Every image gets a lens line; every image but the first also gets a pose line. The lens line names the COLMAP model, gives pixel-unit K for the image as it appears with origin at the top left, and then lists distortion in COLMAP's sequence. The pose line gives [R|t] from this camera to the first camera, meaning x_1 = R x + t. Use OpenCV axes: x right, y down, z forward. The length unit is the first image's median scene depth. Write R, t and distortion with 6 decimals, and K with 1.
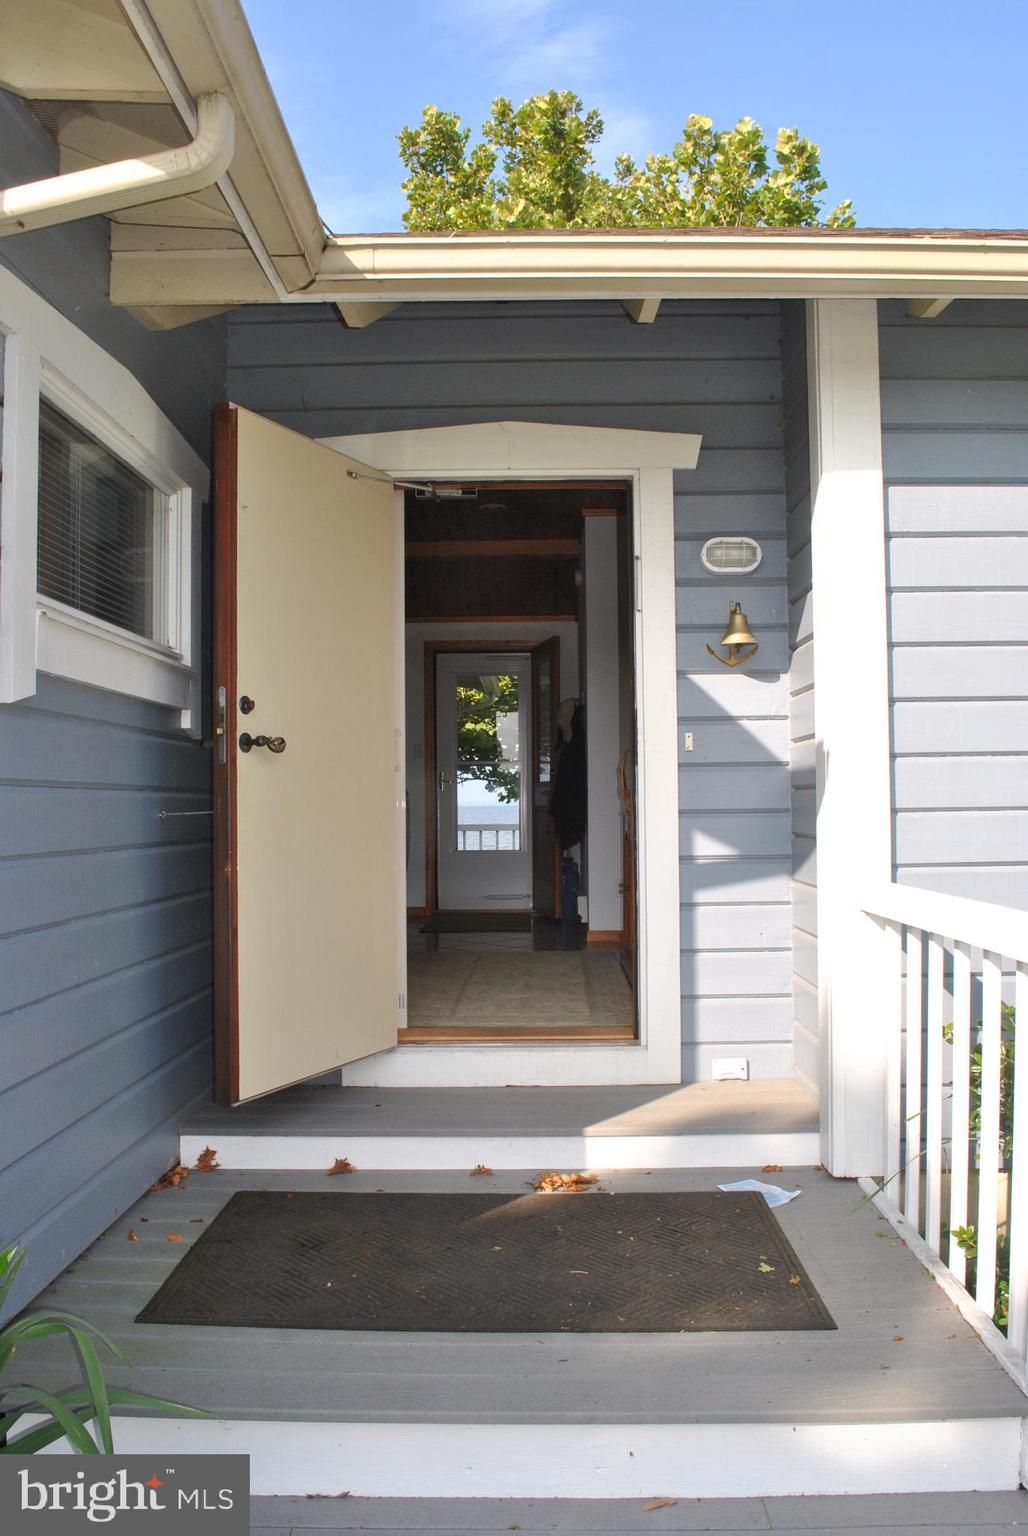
lens RADIAL K [[1205.4, 0, 514.6], [0, 1205.4, 769.8], [0, 0, 1]] dist [-0.087588, 0.018552]
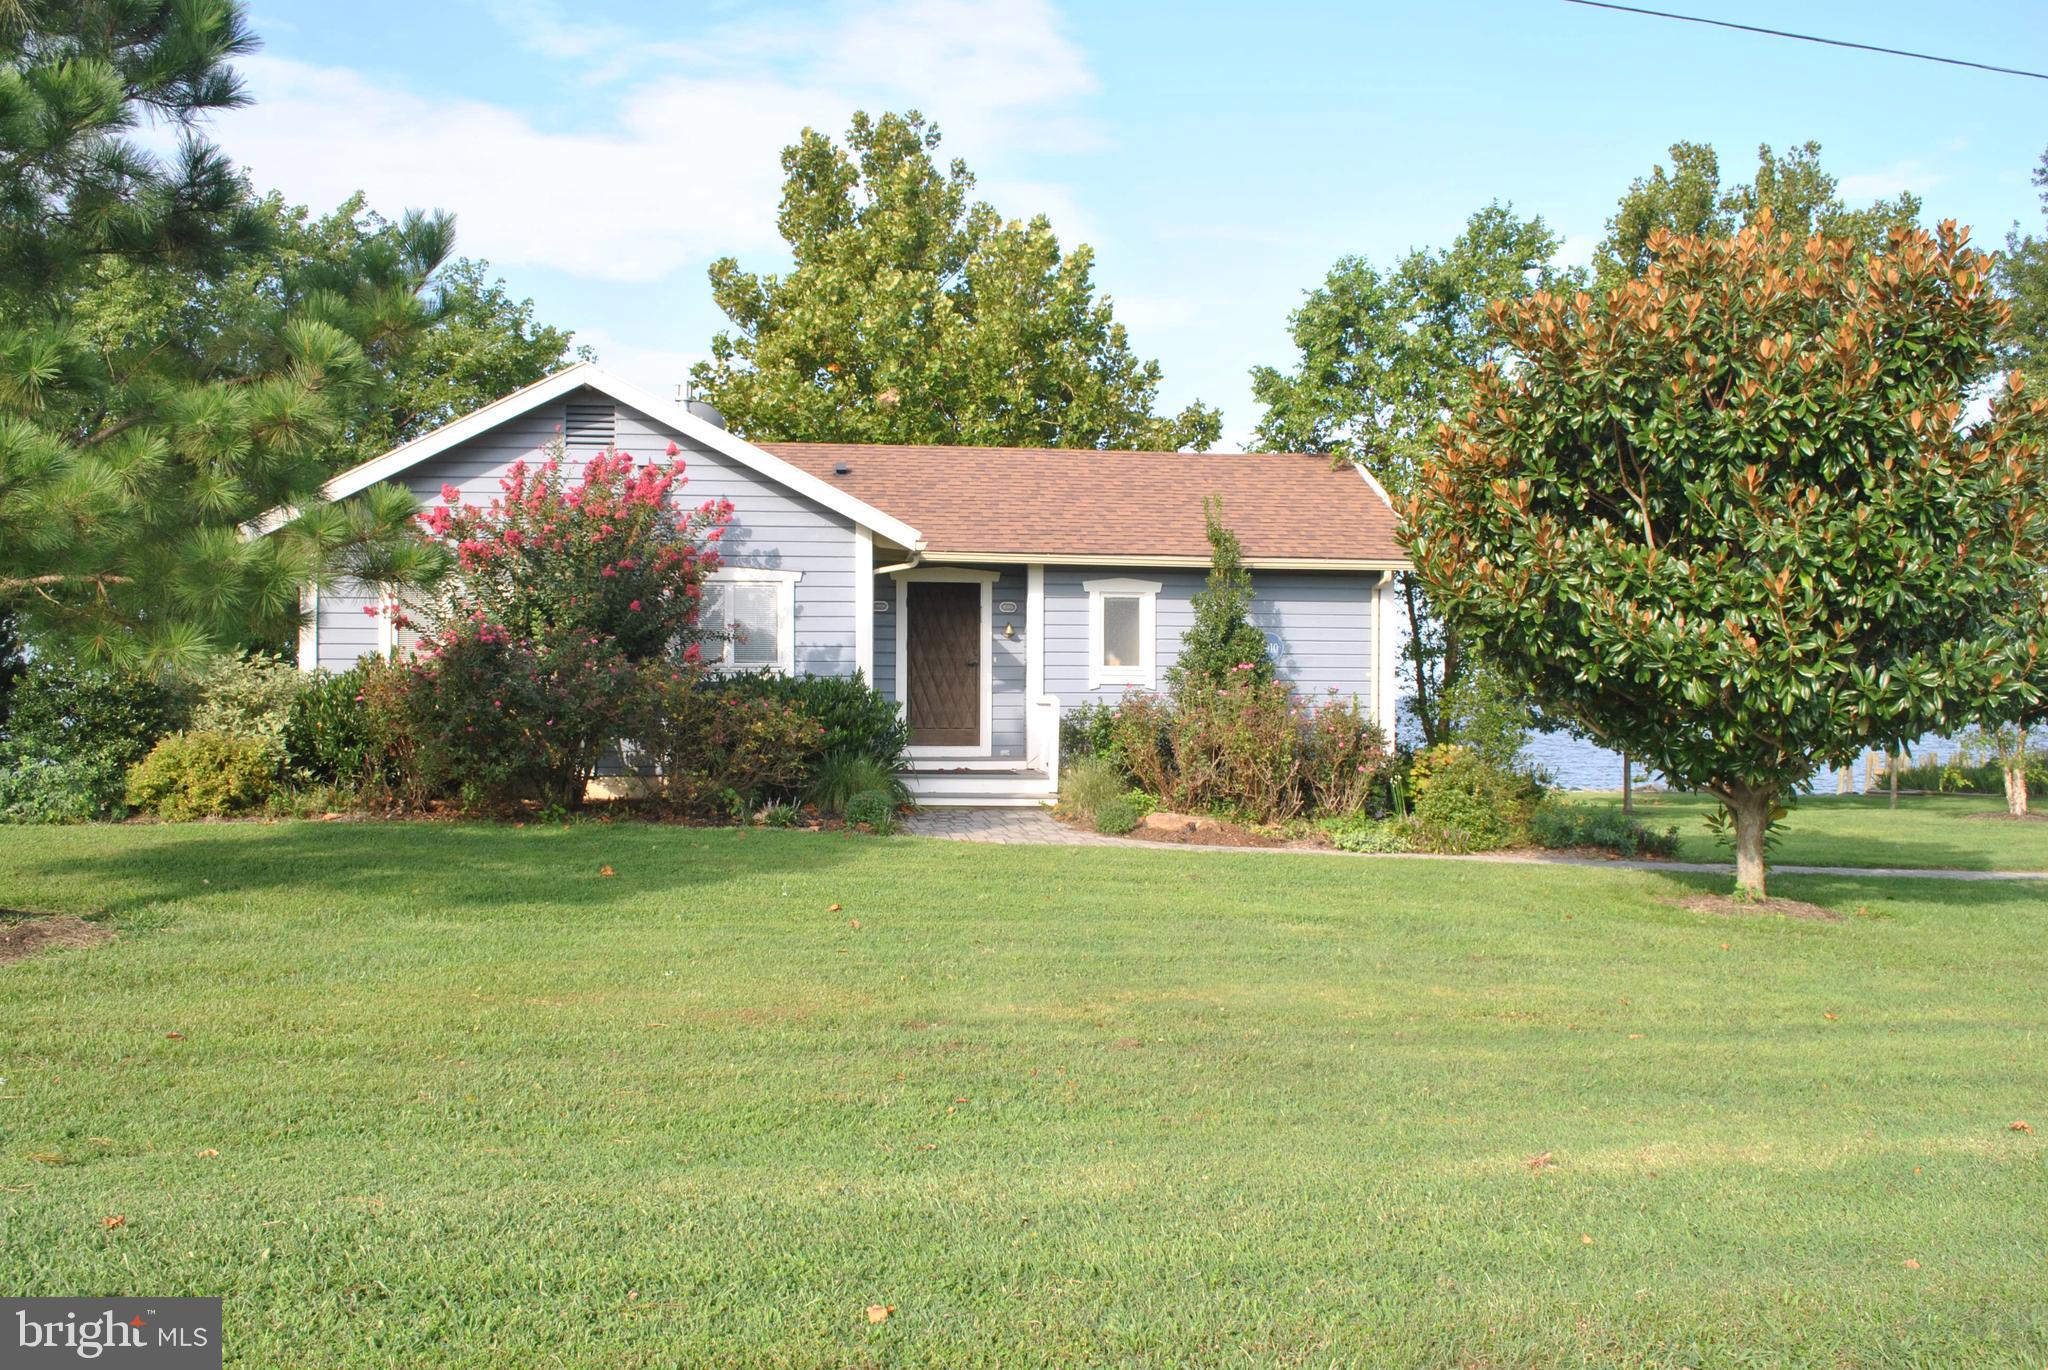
lens RADIAL K [[1772.3, 0, 1023.9], [0, 1772.3, 681.5], [0, 0, 1]] dist [-0.000966, -0.000759]
pose [[0.987284, 0.018132, 0.157930, -0.472448], [-0.020870, 0.999659, 0.015696, -0.026046], [-0.157591, -0.018792, 0.987326, -3.311346]]
